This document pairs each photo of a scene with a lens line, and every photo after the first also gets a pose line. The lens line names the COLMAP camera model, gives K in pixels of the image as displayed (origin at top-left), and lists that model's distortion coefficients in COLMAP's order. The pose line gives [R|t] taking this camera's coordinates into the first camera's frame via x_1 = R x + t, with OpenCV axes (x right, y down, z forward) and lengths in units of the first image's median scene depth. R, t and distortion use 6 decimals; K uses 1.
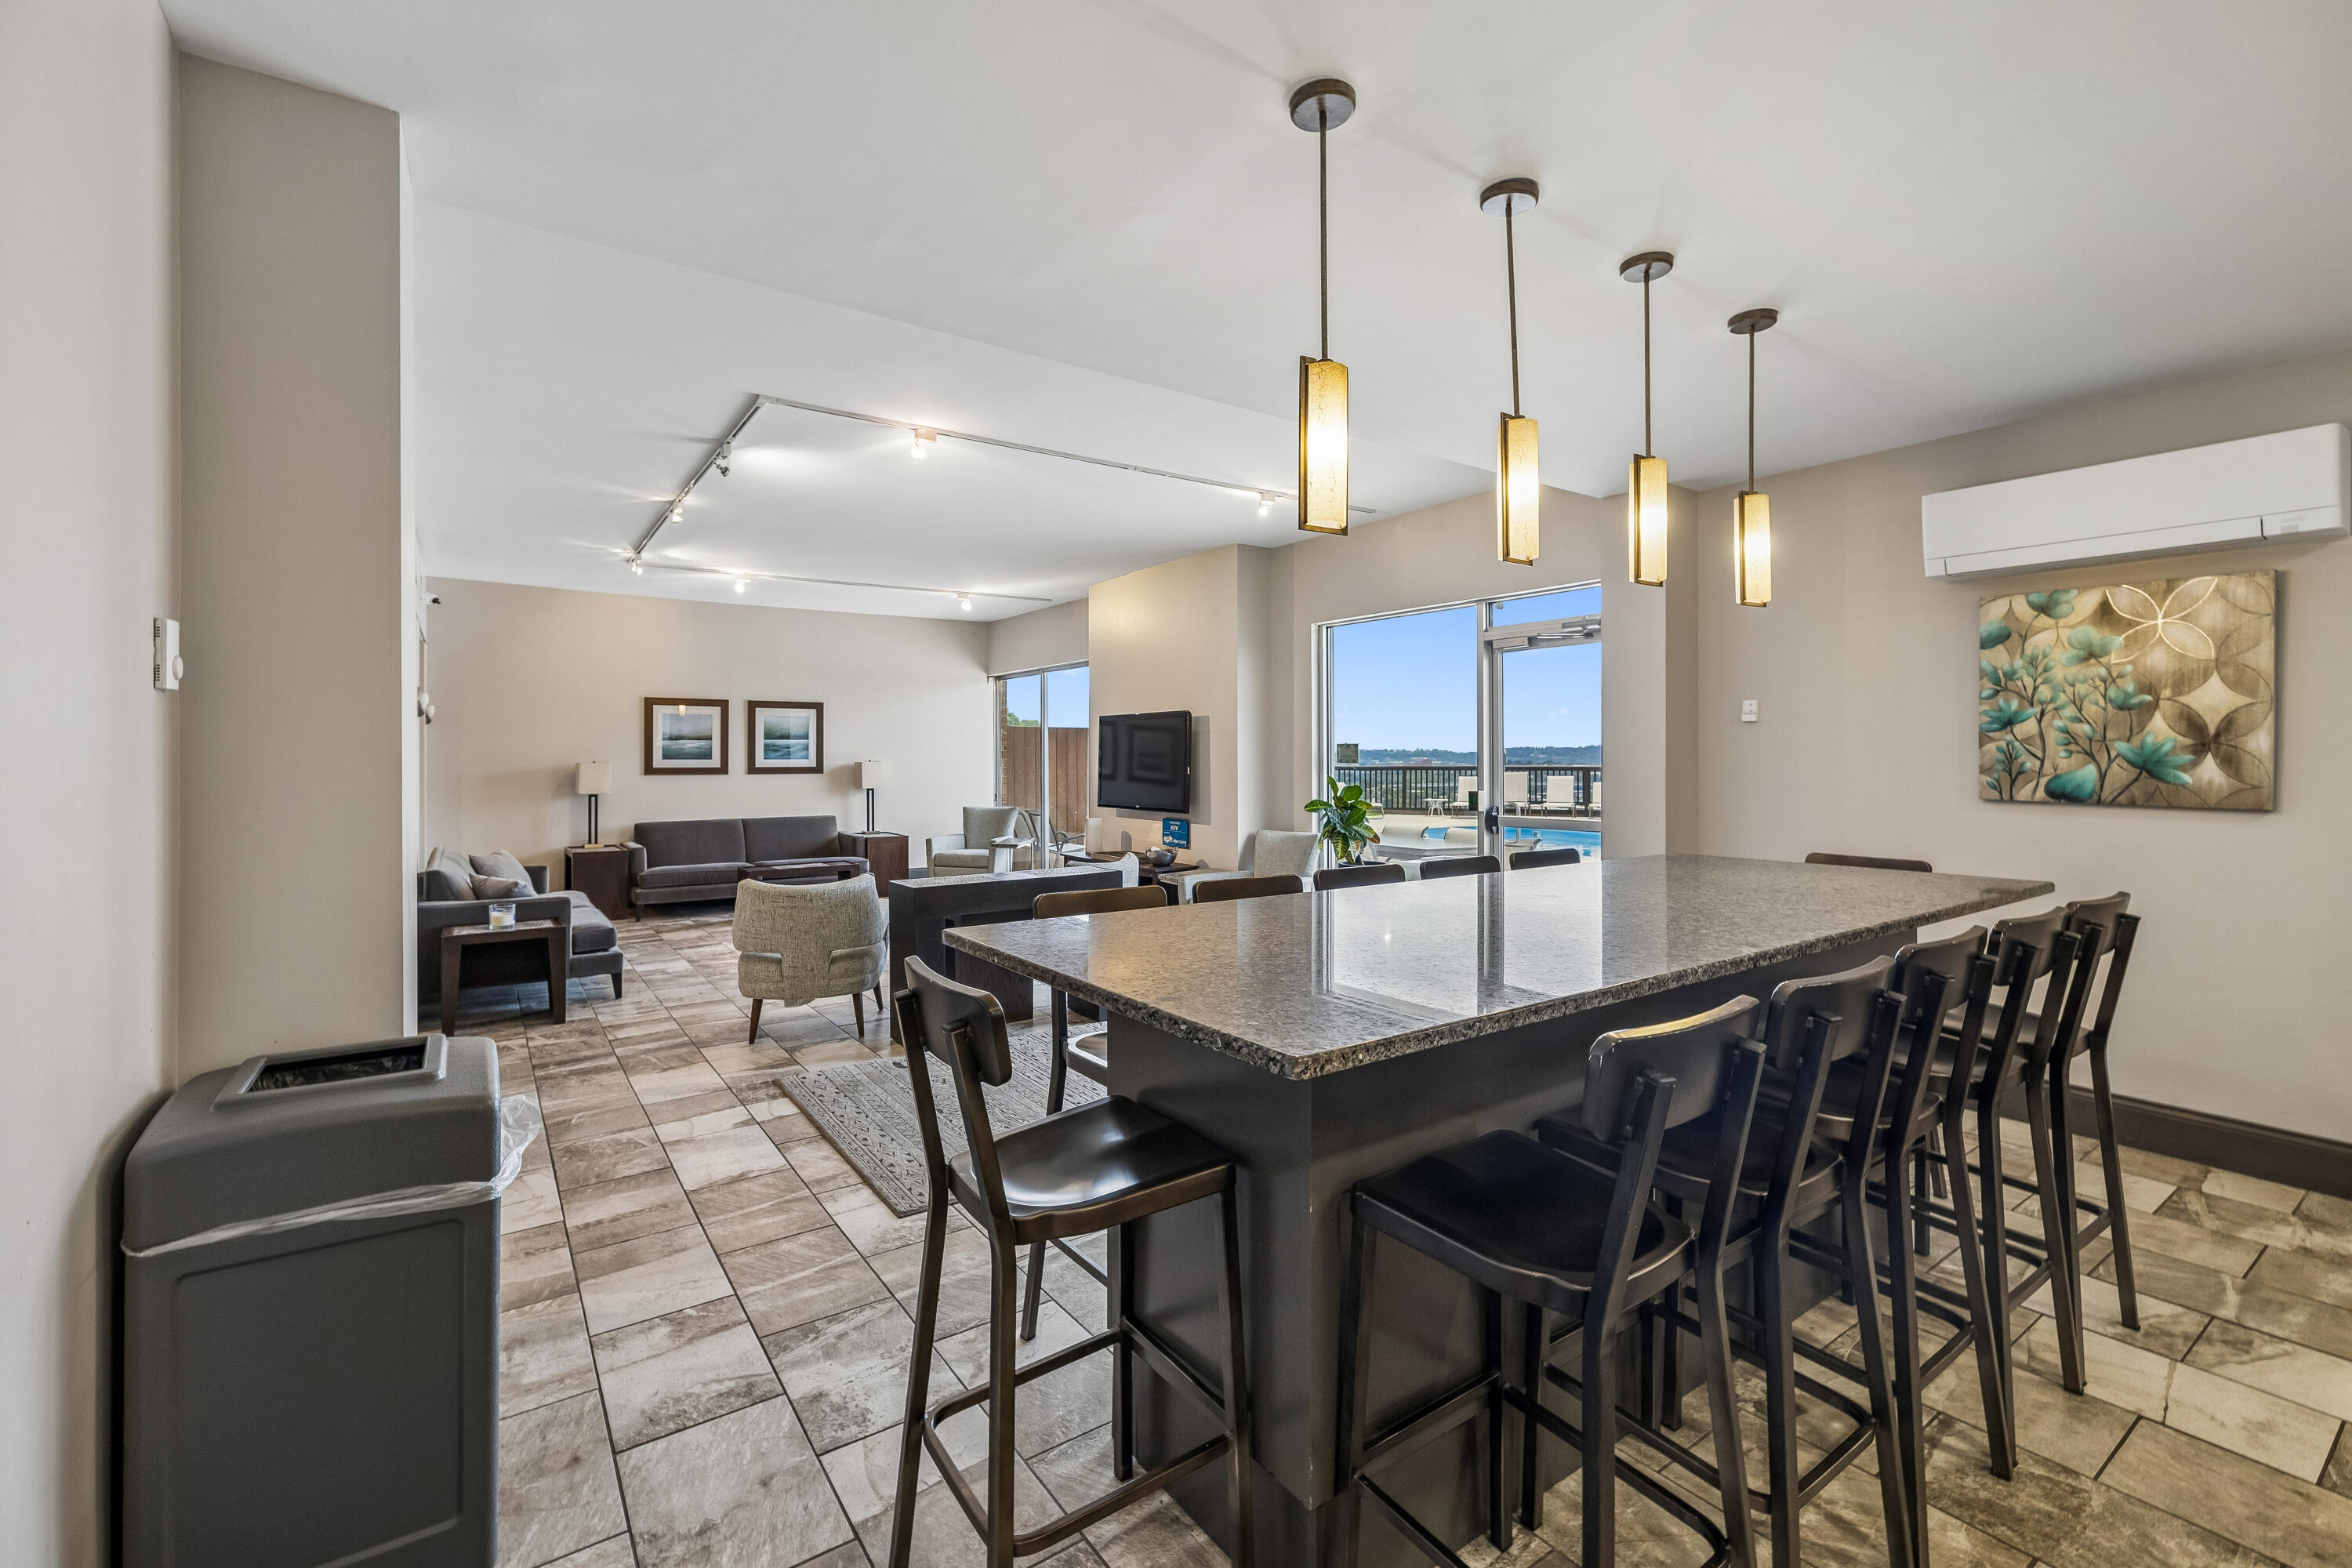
lens RADIAL K [[996.7, 0, 1176.0], [0, 996.7, 756.8], [0, 0, 1]] dist [-0.000575, 0.000436]
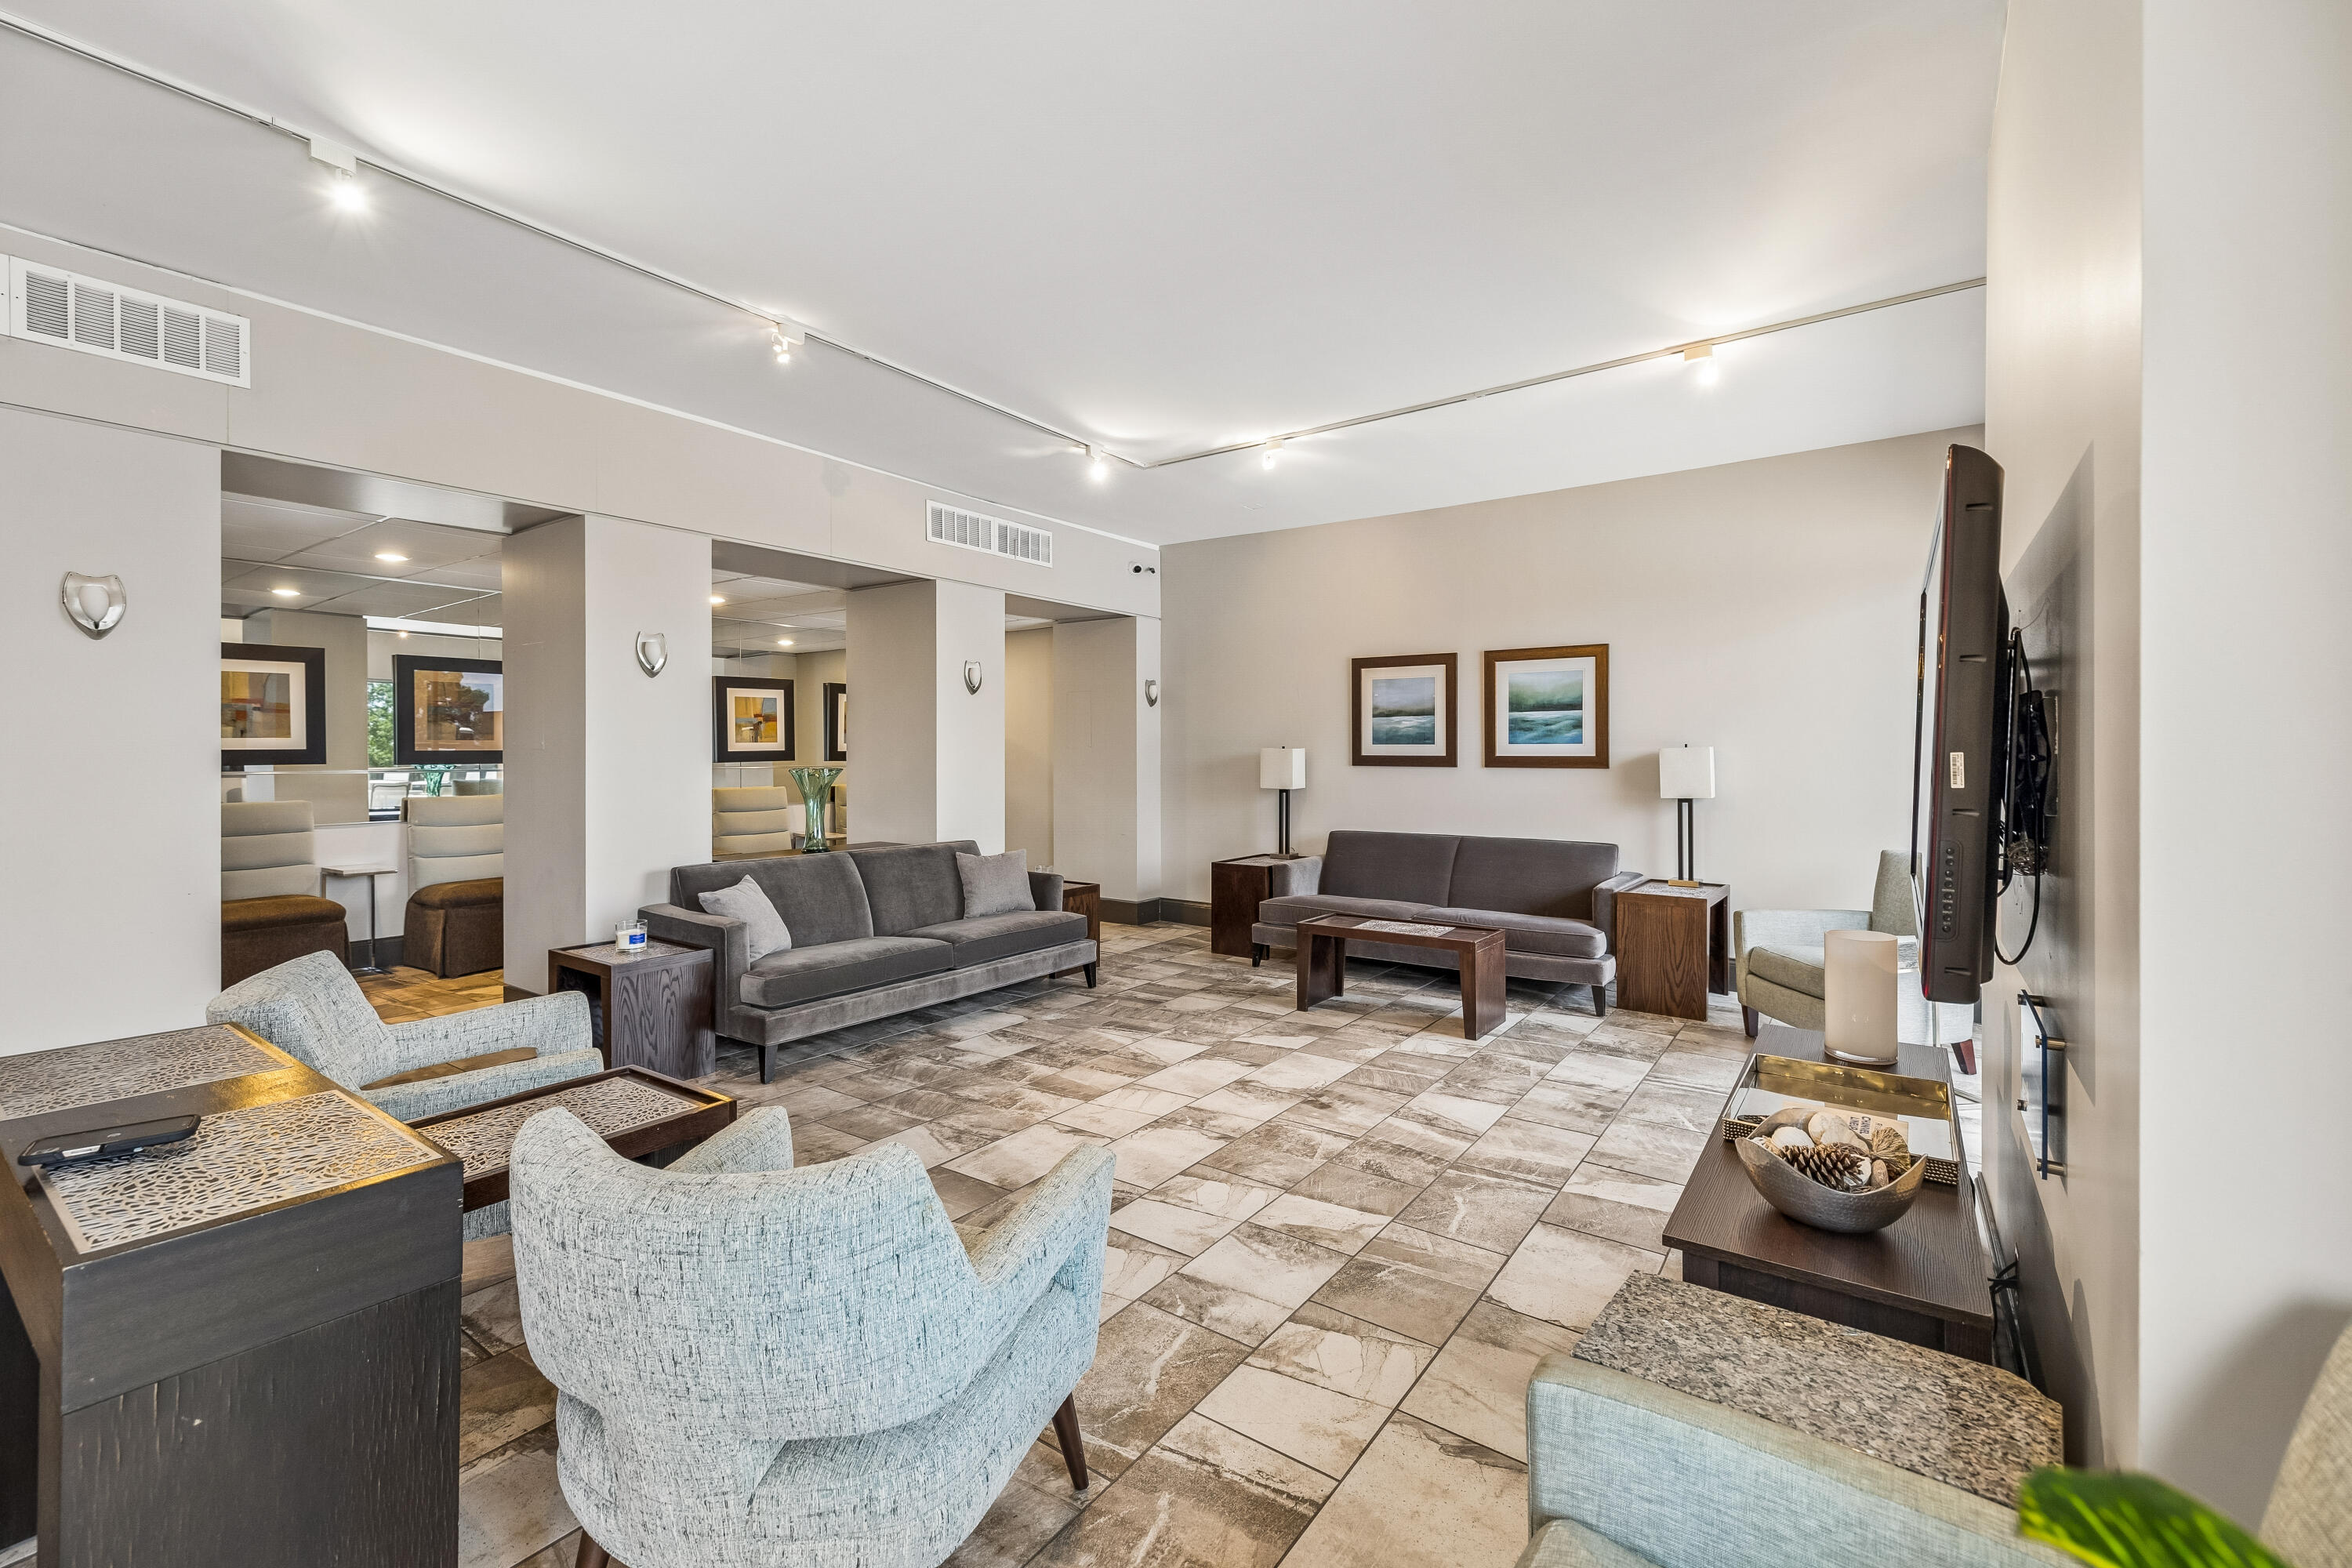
lens RADIAL K [[996.7, 0, 1179.4], [0, 996.7, 764.0], [0, 0, 1]] dist [-0.000575, 0.000436]
pose [[0.328429, 0.015248, -0.944406, 0.112595], [-0.001898, 0.999878, 0.015483, 0.006227], [0.944527, -0.003293, 0.328418, 0.641949]]
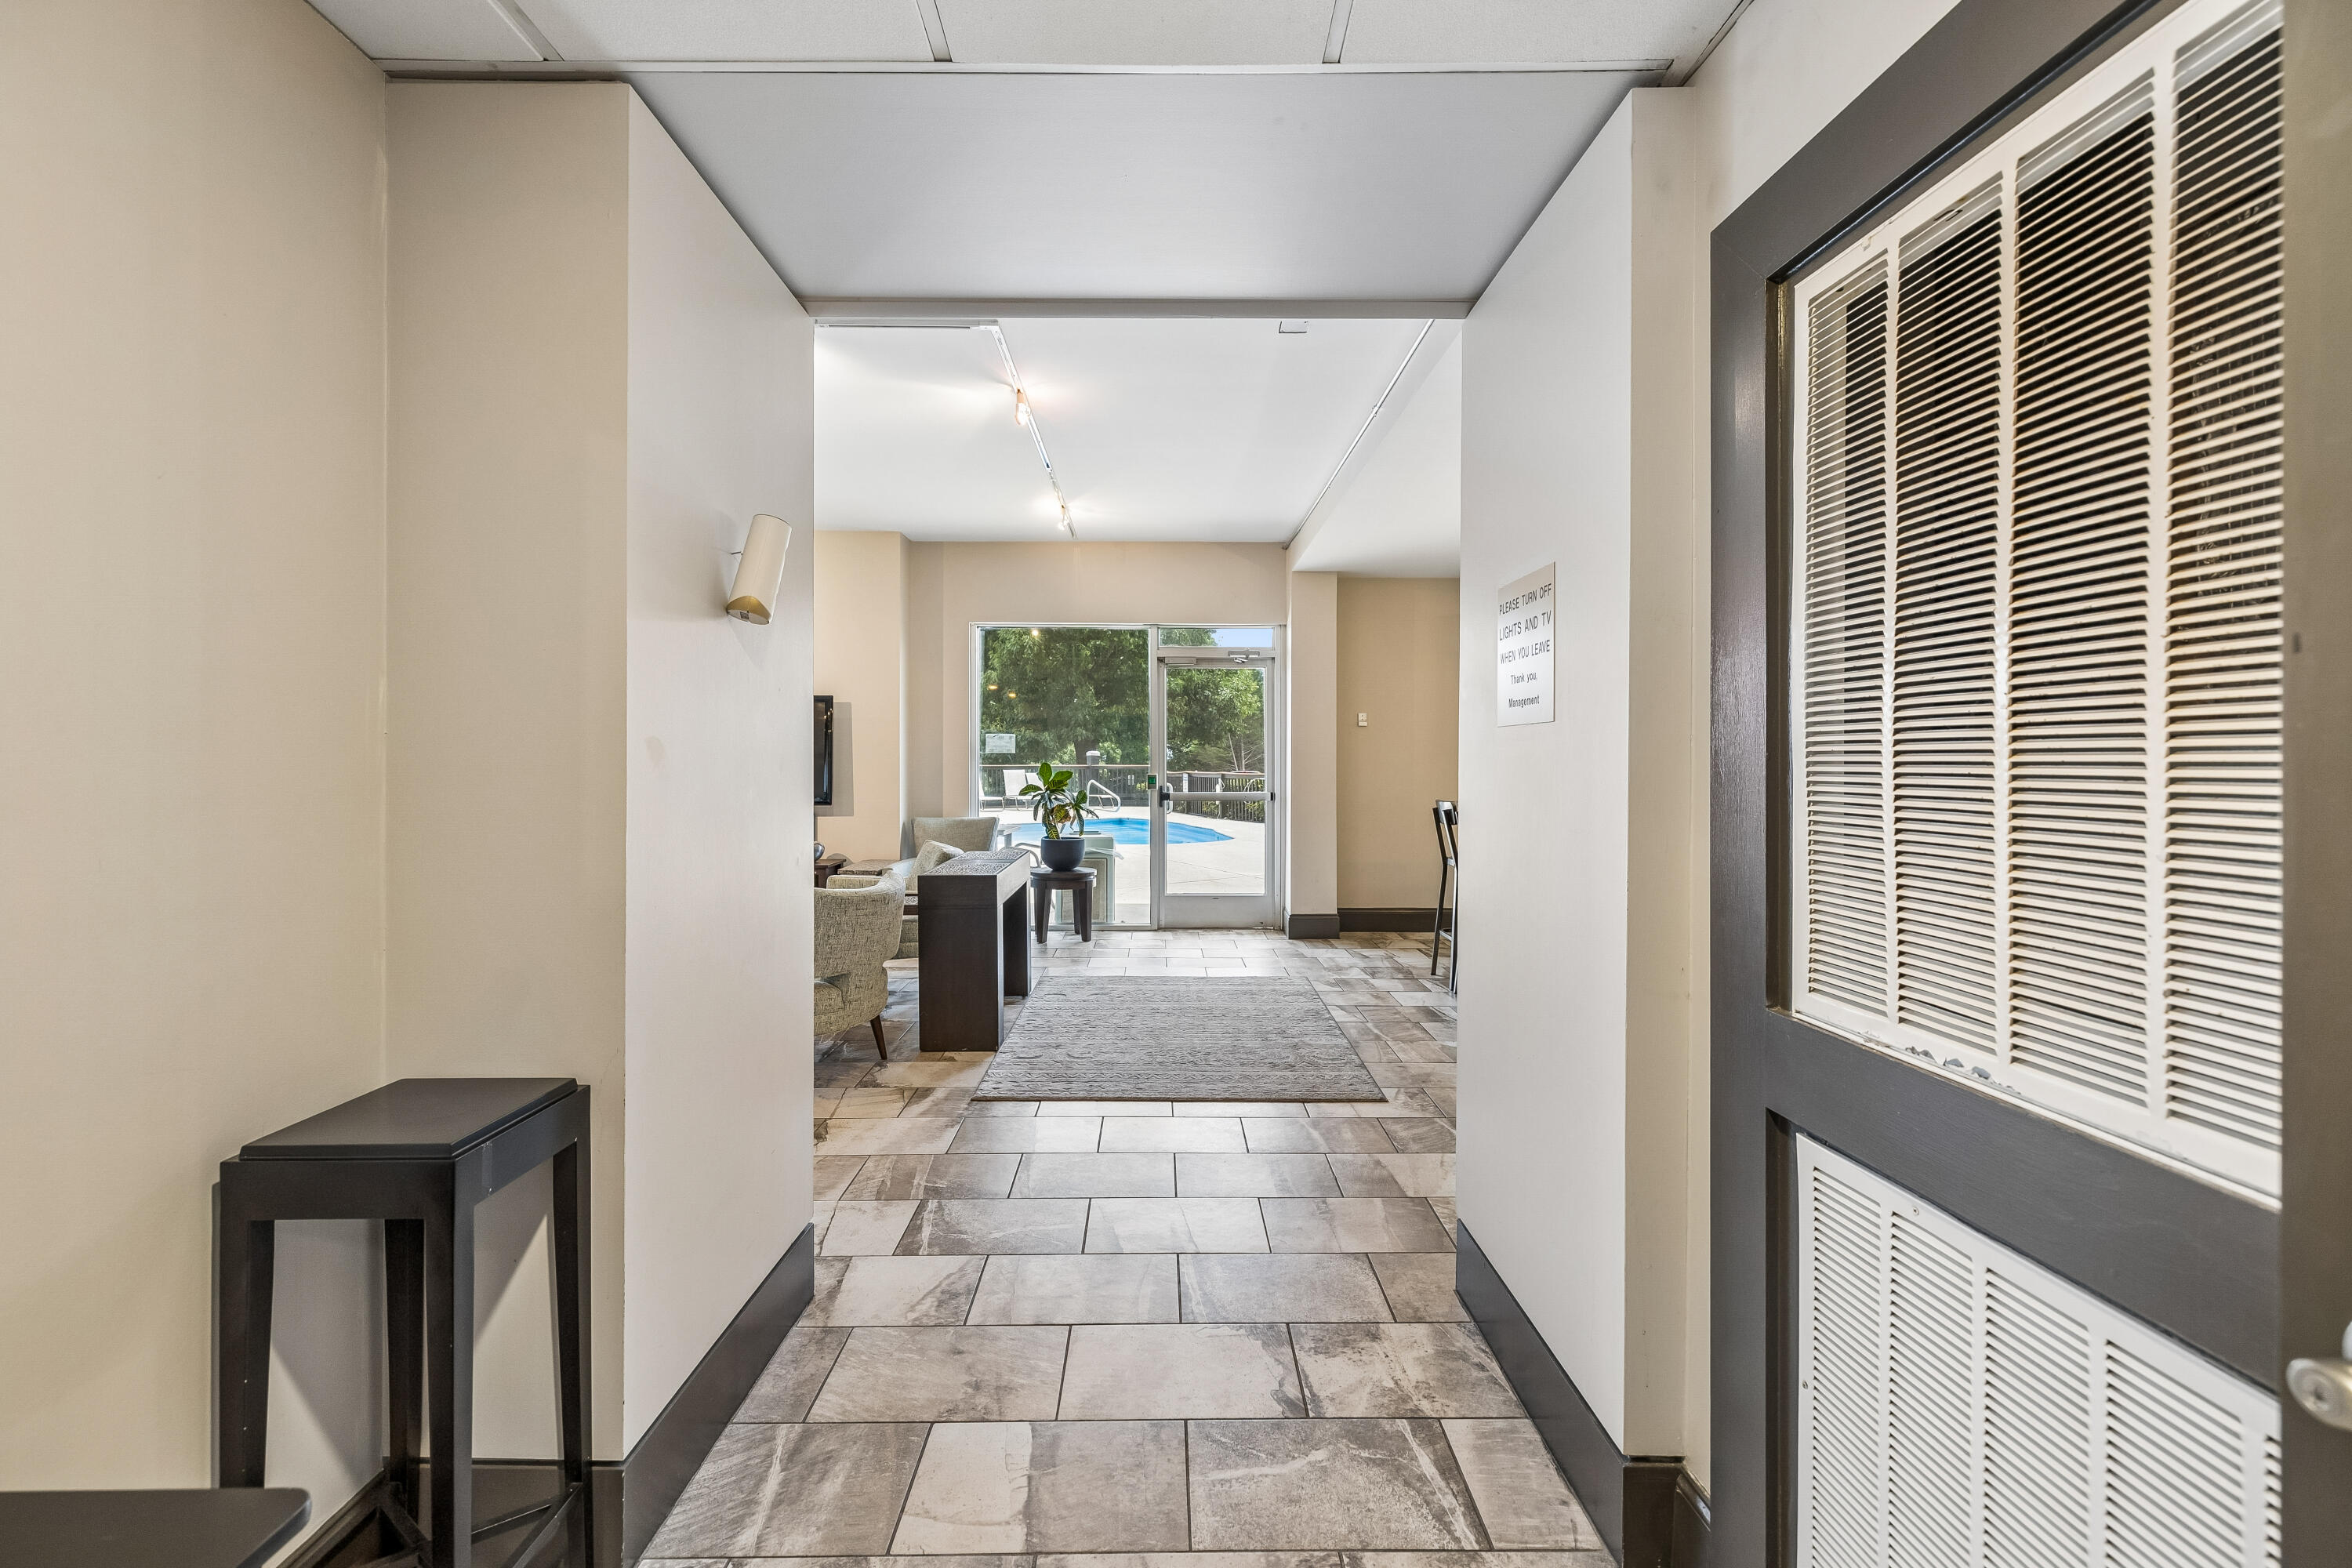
lens RADIAL K [[996.7, 0, 1153.1], [0, 996.7, 764.2], [0, 0, 1]] dist [-0.000575, 0.000436]
pose [[0.579246, 0.000239, 0.815153, -0.466218], [-0.004332, 0.999987, 0.002785, 0.011454], [-0.815142, -0.005144, 0.579239, 0.163751]]
